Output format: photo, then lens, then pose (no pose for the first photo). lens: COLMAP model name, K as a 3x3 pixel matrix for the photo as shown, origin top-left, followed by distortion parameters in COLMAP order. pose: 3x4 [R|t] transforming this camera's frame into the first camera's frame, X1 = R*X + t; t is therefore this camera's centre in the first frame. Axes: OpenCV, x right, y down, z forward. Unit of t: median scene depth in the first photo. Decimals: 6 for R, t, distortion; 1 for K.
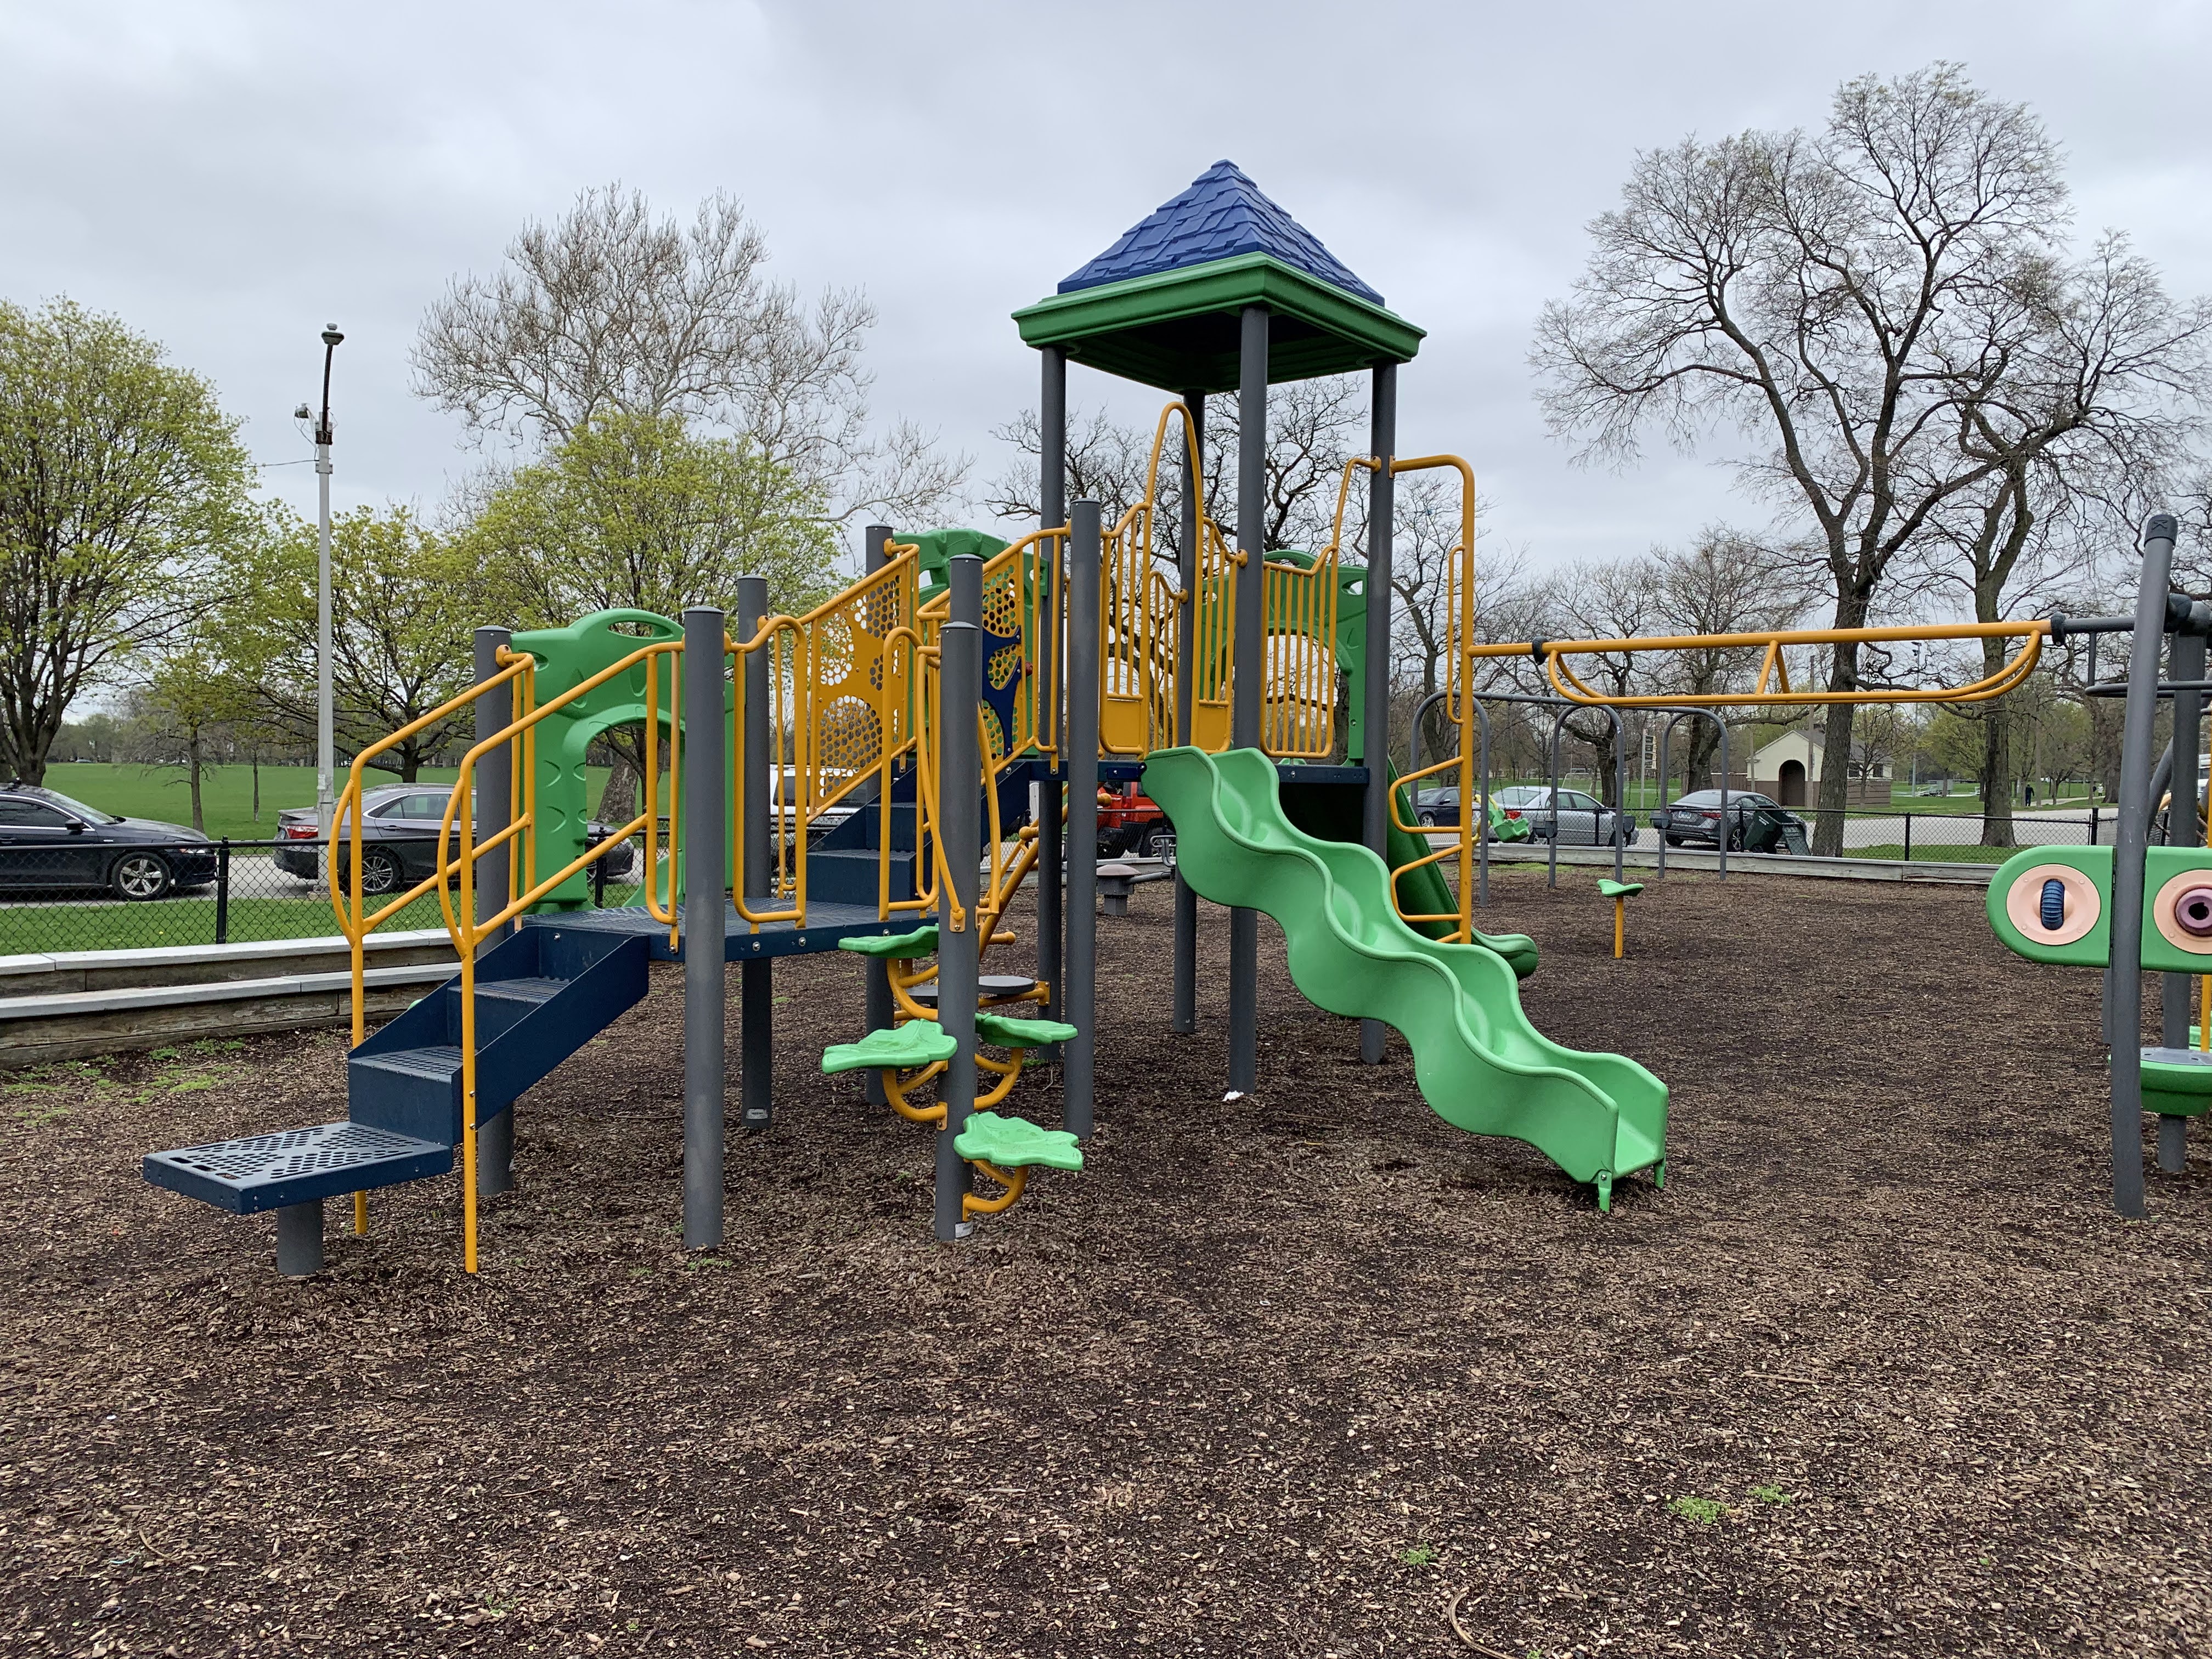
lens RADIAL K [[1673.6, 0, 1107.9], [0, 1673.6, 853.5], [0, 0, 1]] dist [0.011517, -0.002907]
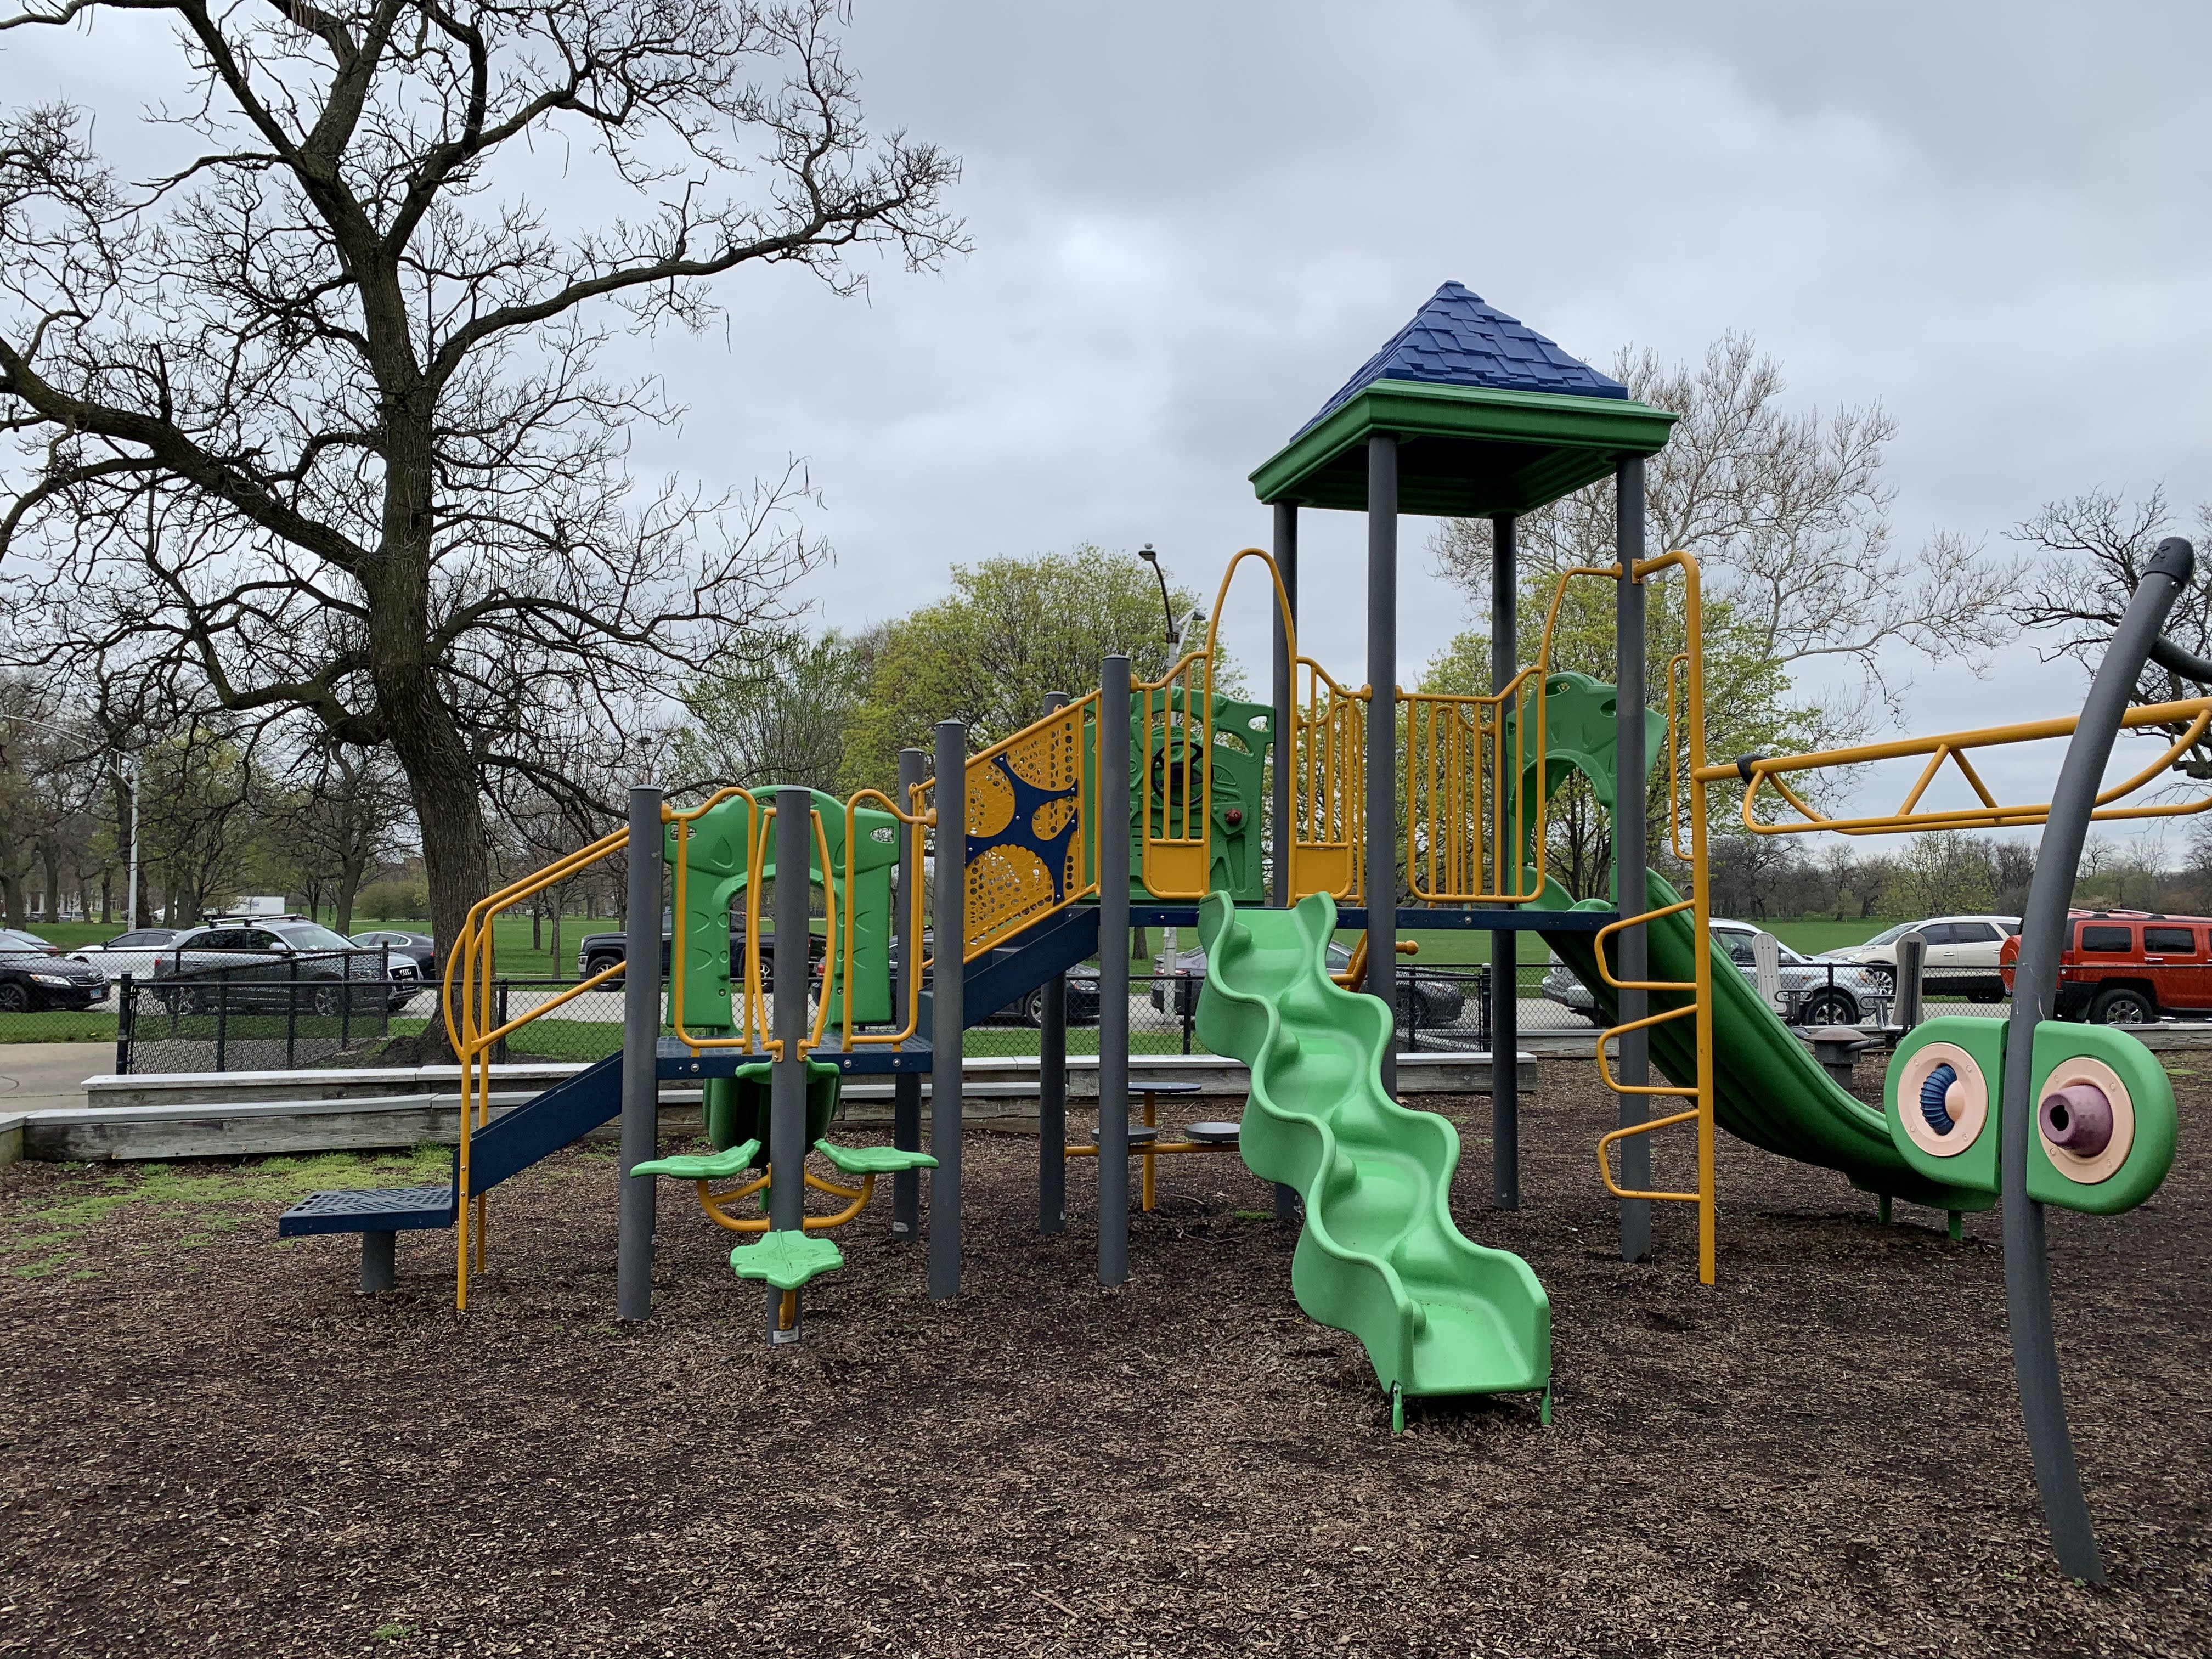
lens RADIAL K [[1696.3, 0, 1106.0], [0, 1696.3, 829.5], [0, 0, 1]] dist [0.001161, 0.006958]
pose [[0.801608, -0.035497, -0.596795, 0.640828], [-0.026583, 0.995132, -0.094896, -0.004760], [0.597259, 0.091934, 0.796762, 0.178991]]
